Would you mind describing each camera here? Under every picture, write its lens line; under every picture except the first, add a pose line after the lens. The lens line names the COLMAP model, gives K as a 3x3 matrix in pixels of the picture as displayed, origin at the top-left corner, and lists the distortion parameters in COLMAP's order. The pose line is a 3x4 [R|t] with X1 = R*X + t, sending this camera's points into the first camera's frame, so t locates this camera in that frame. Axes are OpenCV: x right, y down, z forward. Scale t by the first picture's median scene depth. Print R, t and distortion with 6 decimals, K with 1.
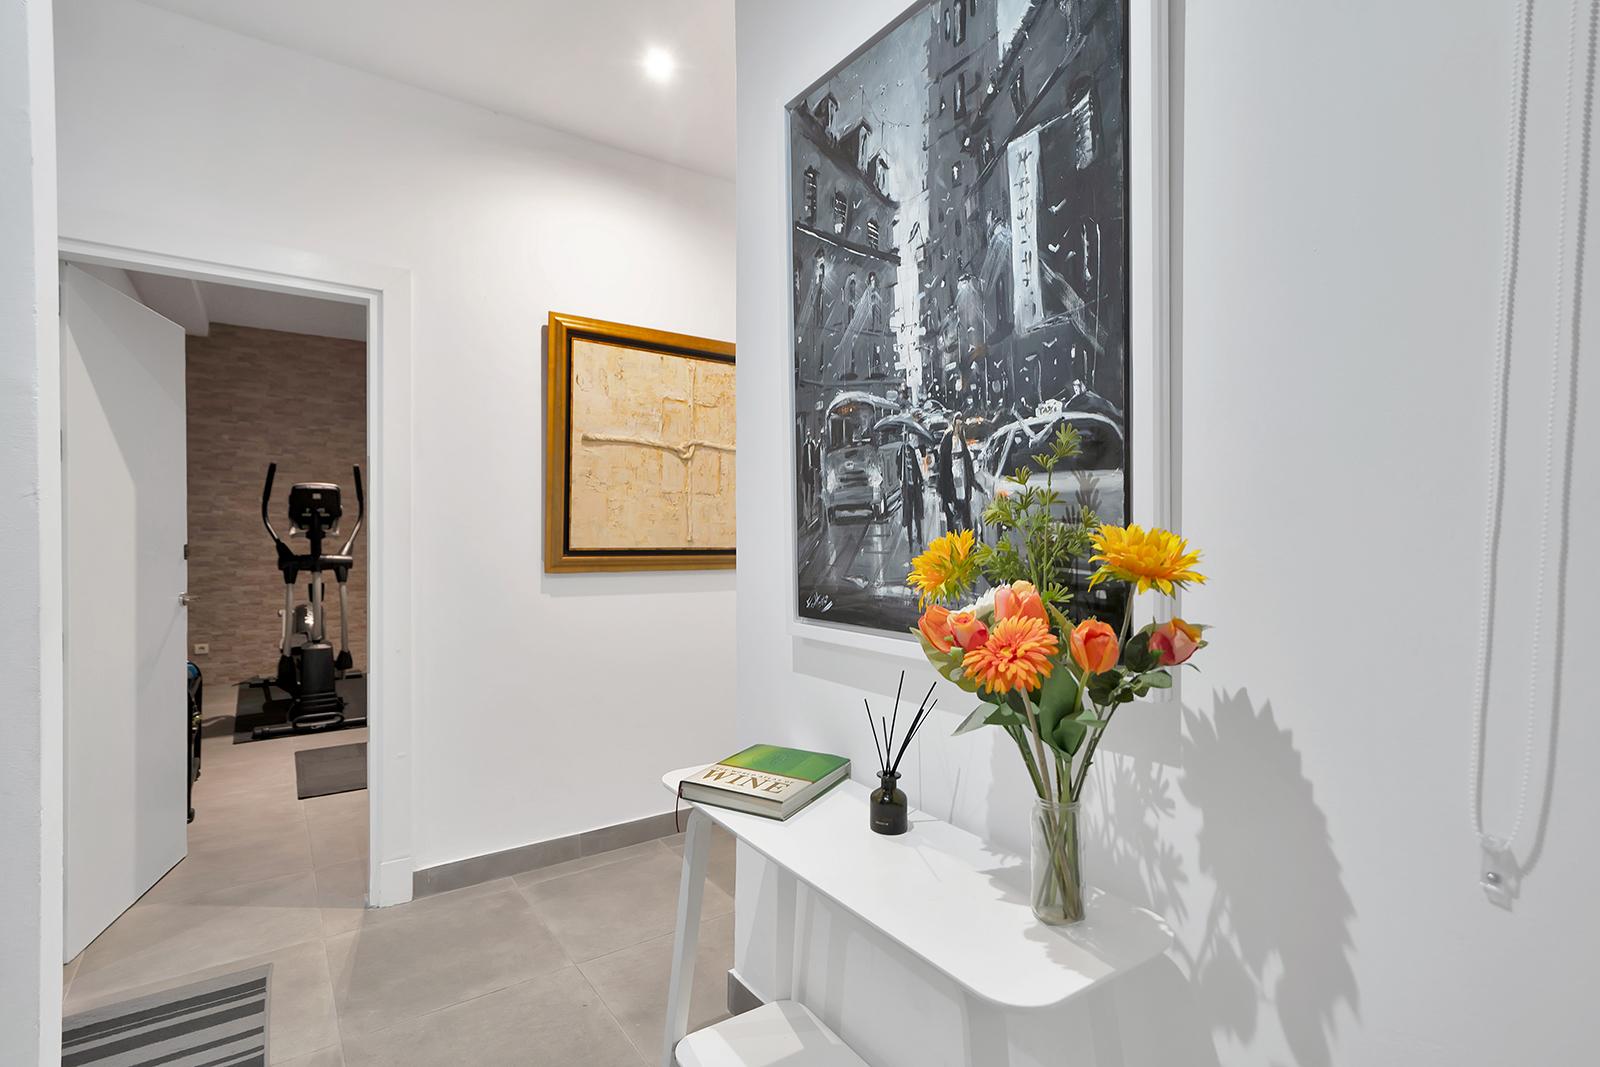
lens RADIAL K [[744.1, 0, 797.6], [0, 744.1, 535.4], [0, 0, 1]] dist [0.006019, 0.001392]
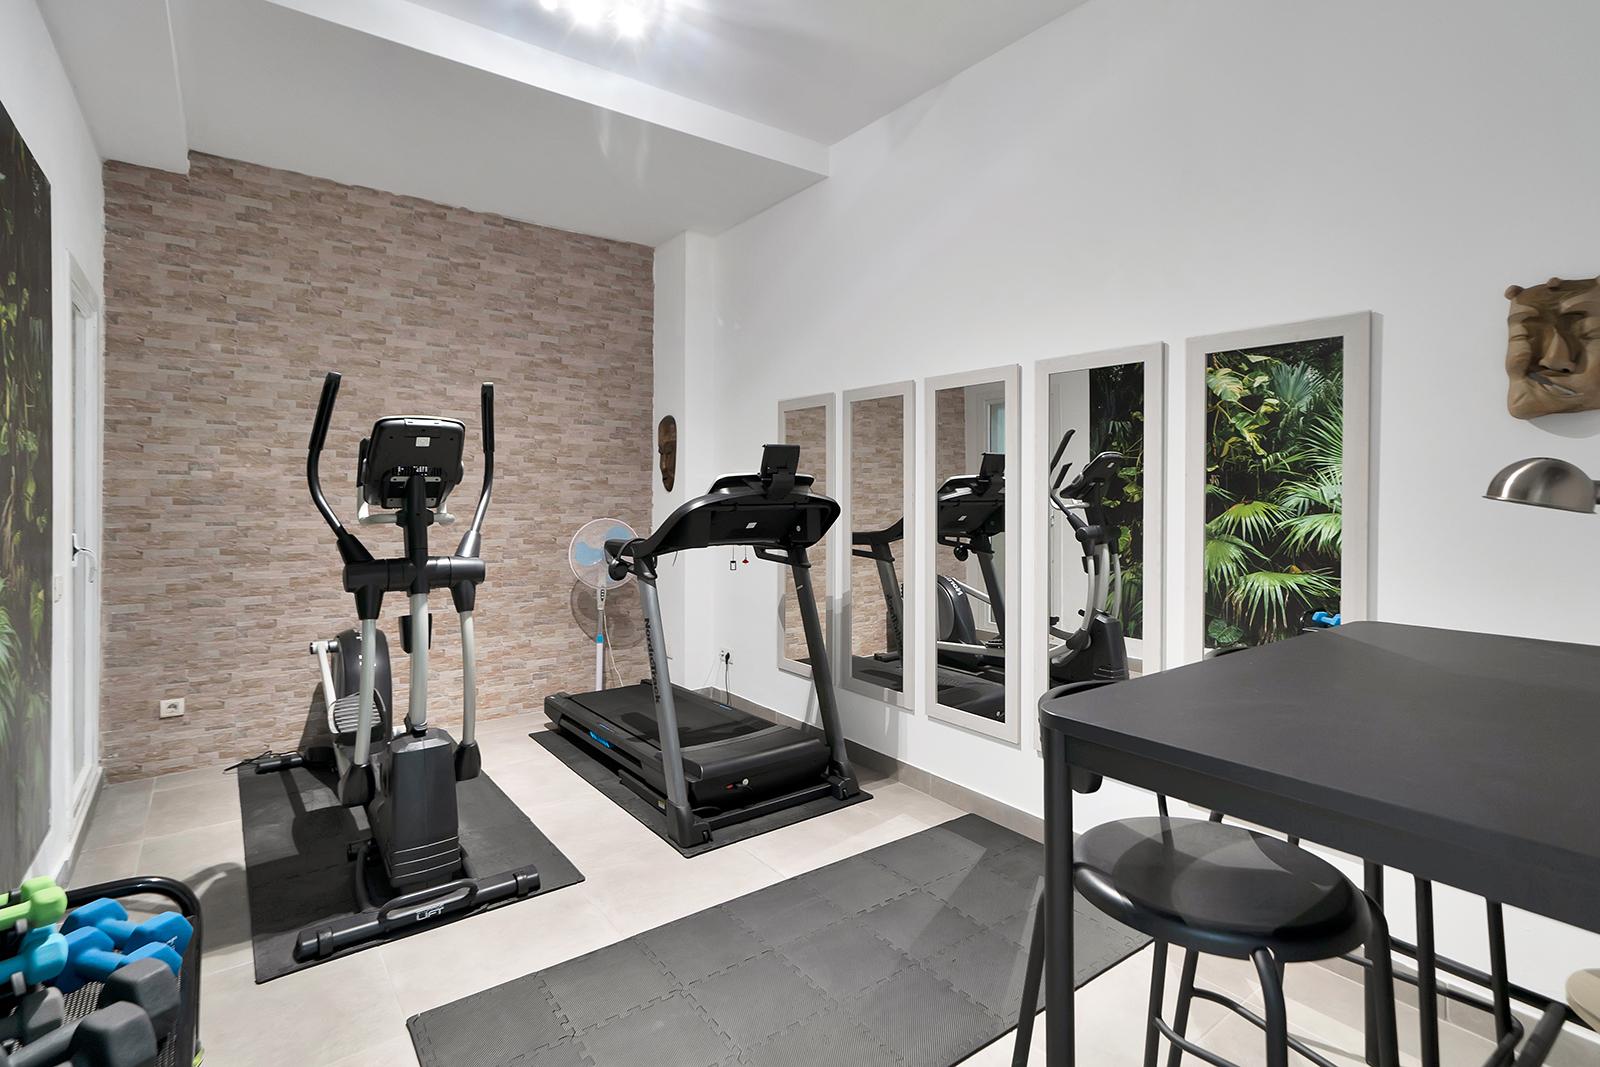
lens RADIAL K [[744.1, 0, 801.0], [0, 744.1, 492.4], [0, 0, 1]] dist [0.006019, 0.001392]
pose [[0.999169, 0.000195, 0.040751, -0.335755], [0.000053, 0.999981, -0.006083, -0.012720], [-0.040751, 0.006080, 0.999151, 0.401342]]
